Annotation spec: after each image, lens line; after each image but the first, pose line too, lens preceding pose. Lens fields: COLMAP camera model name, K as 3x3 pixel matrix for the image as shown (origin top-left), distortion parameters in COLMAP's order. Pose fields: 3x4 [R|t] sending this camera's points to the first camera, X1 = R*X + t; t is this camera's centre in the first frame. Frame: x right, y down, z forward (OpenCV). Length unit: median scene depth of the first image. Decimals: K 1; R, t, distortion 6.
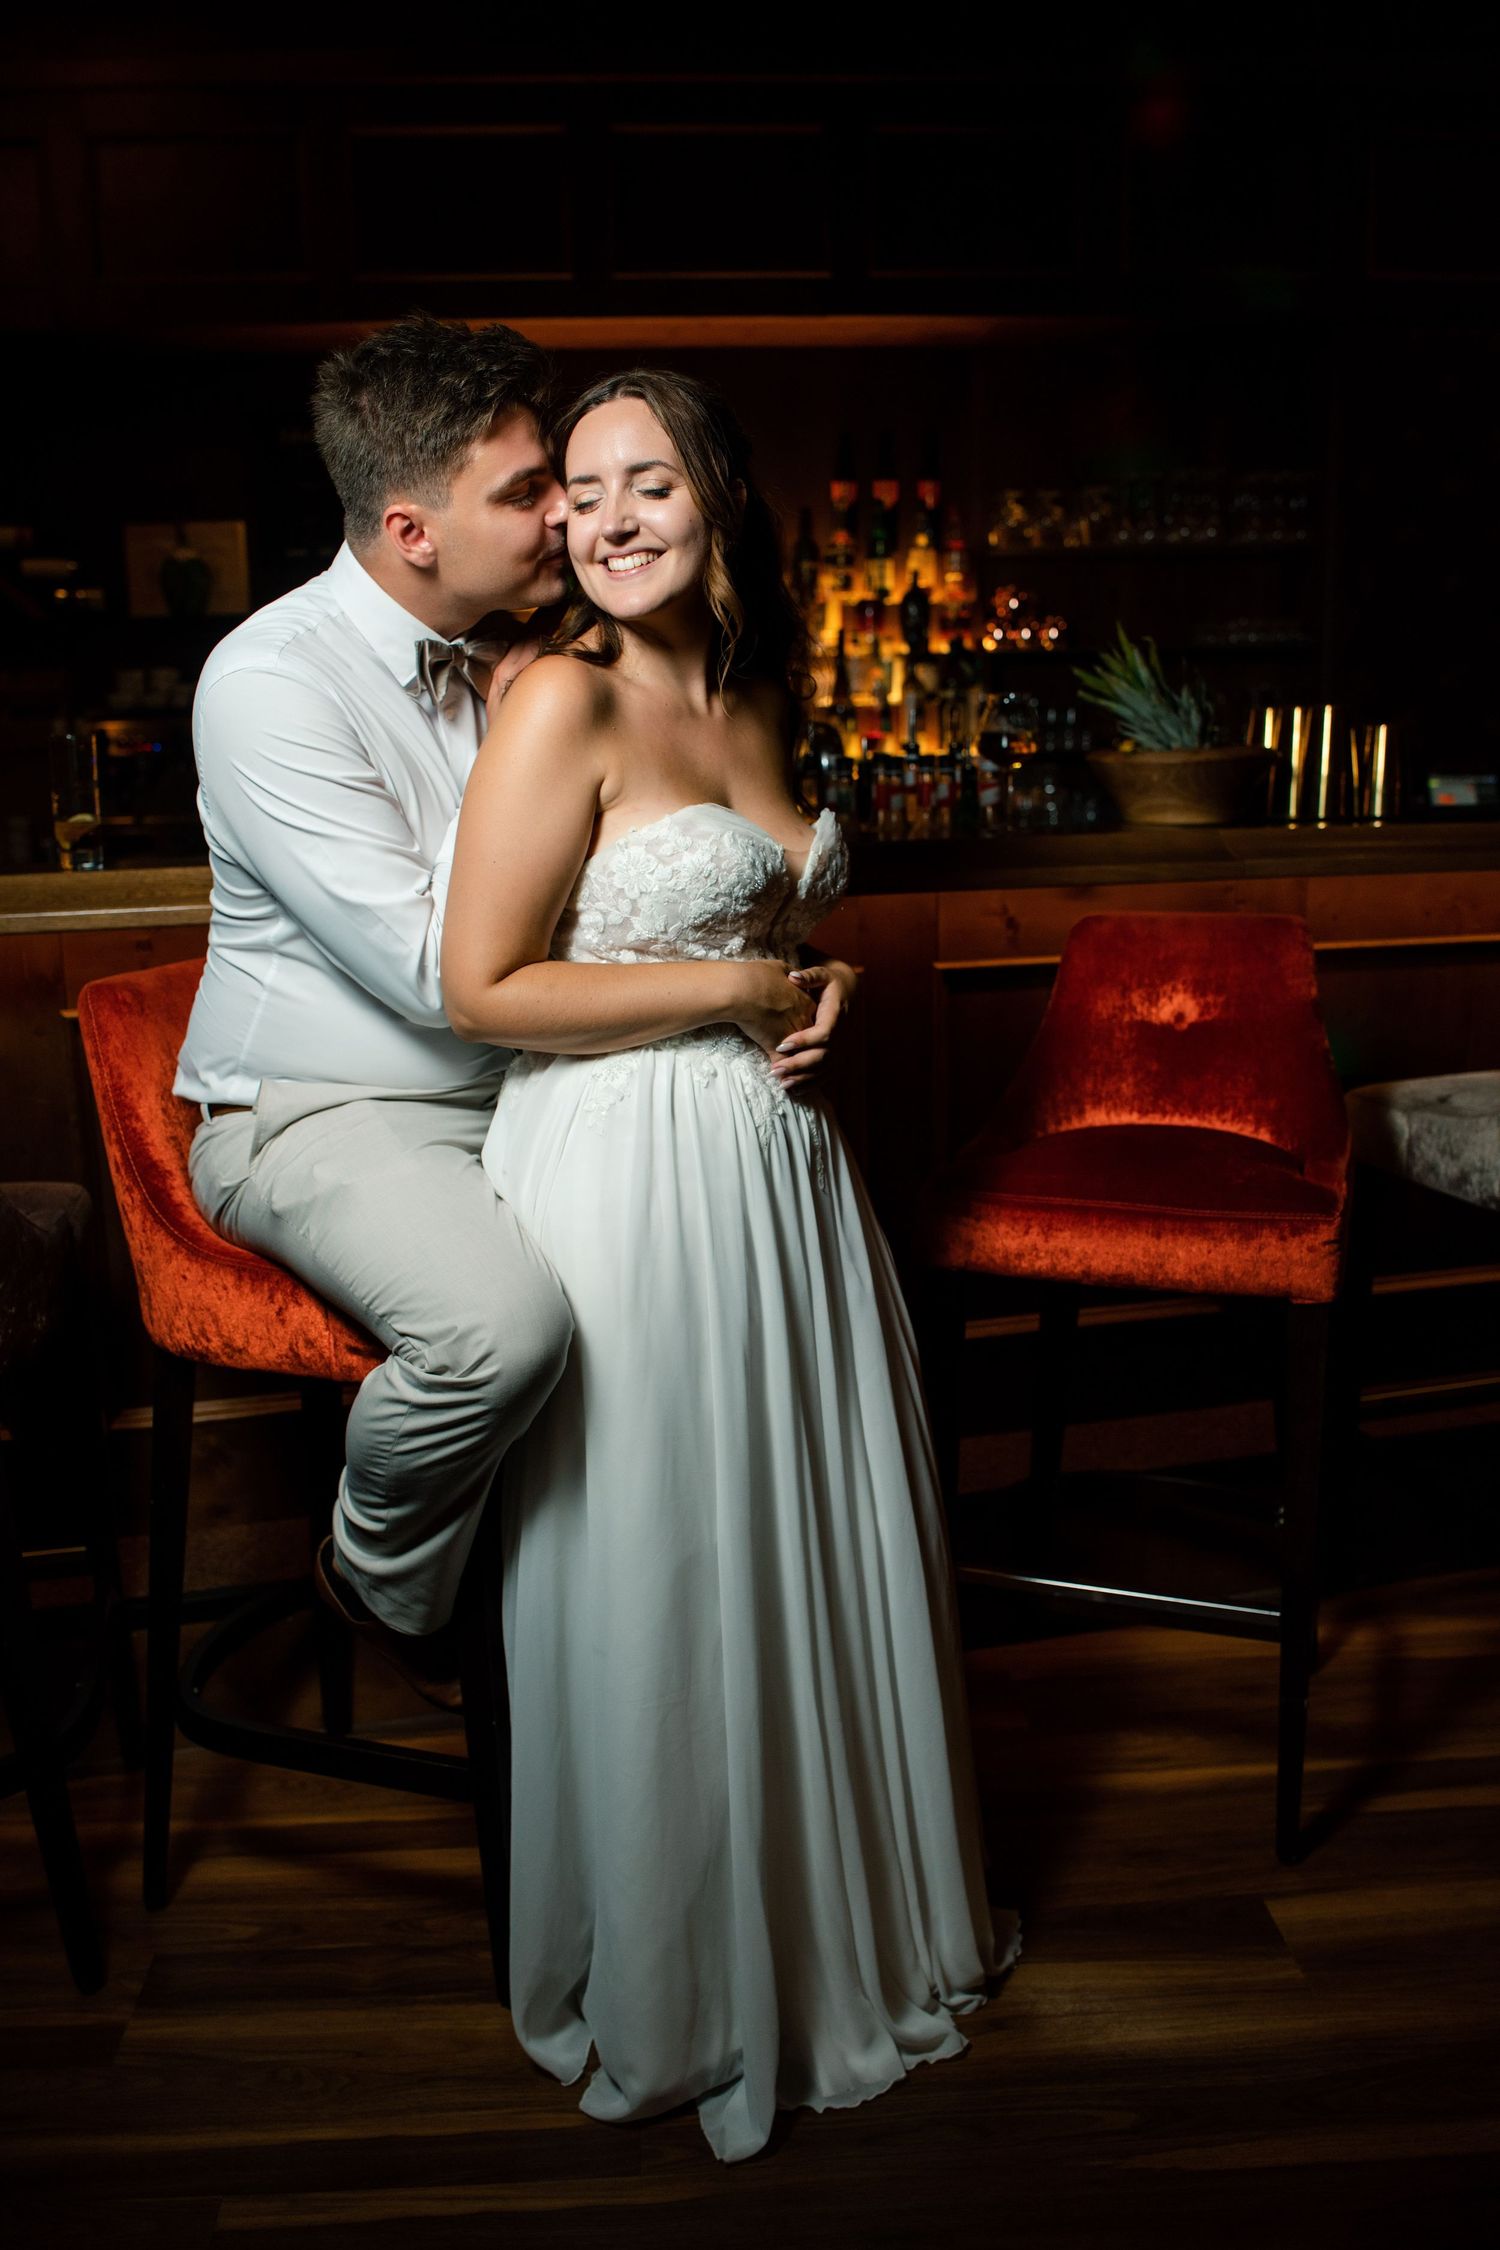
lens RADIAL K [[1828.6, 0, 750.0], [0, 1828.6, 1125.0], [0, 0, 1]] dist [0.069244, -0.275944]
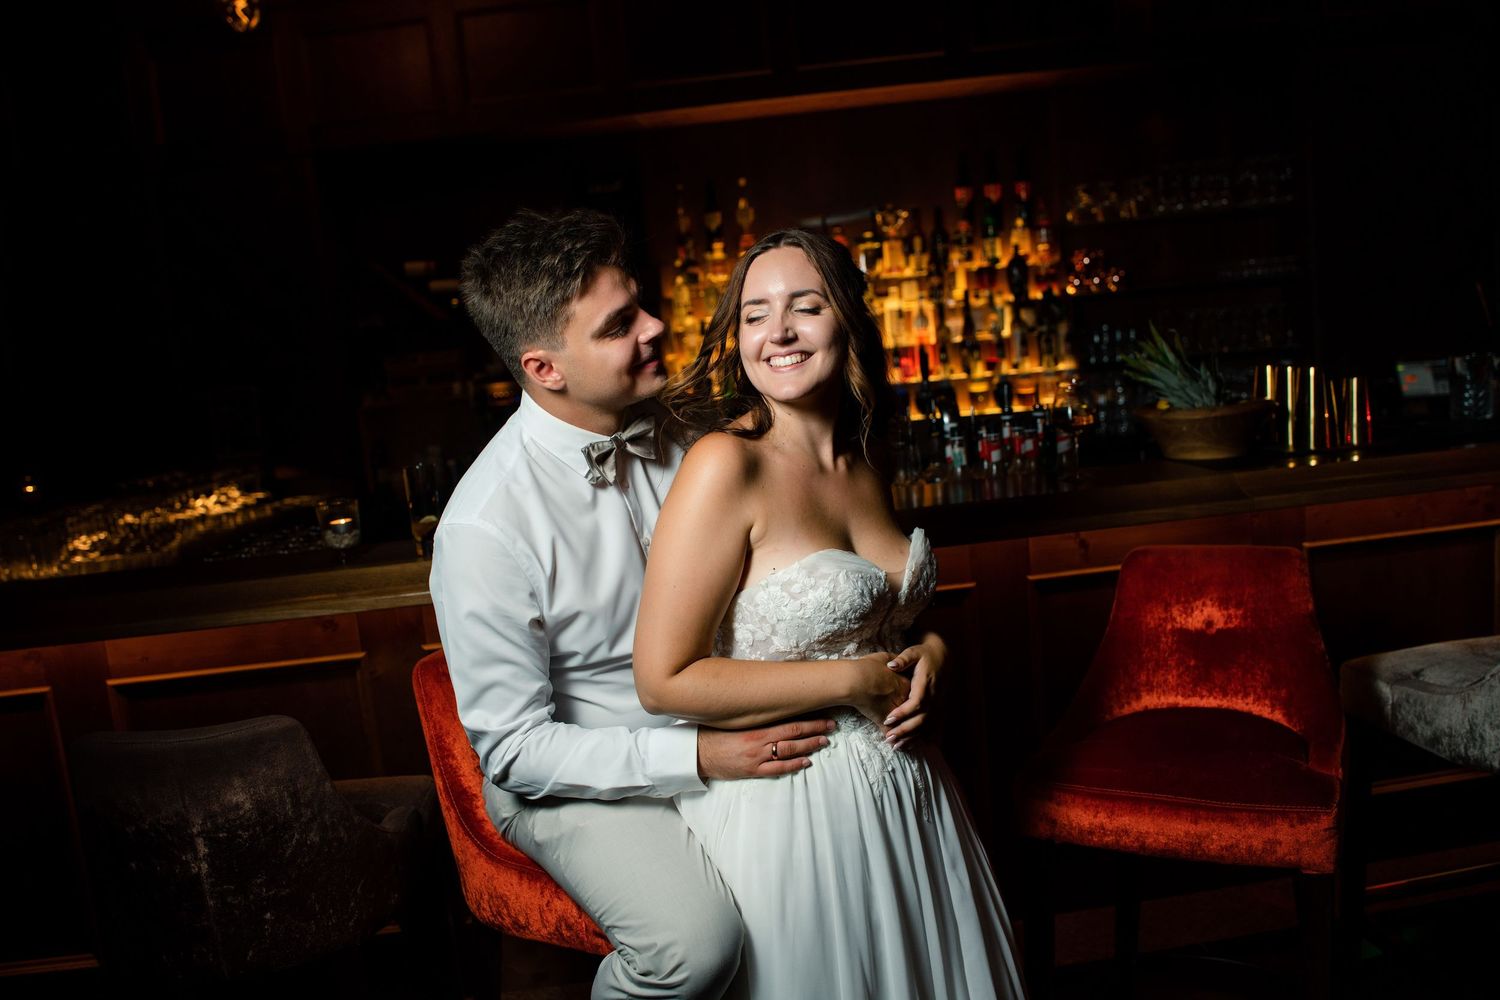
lens RADIAL K [[1190.3, 0, 750.0], [0, 1190.3, 500.0], [0, 0, 1]] dist [-0.060114, -0.009322]
pose [[0.985208, -0.050401, -0.163785, 0.047112], [0.043481, 0.998015, -0.045568, -0.120820], [0.165756, 0.037772, 0.985443, 0.088490]]
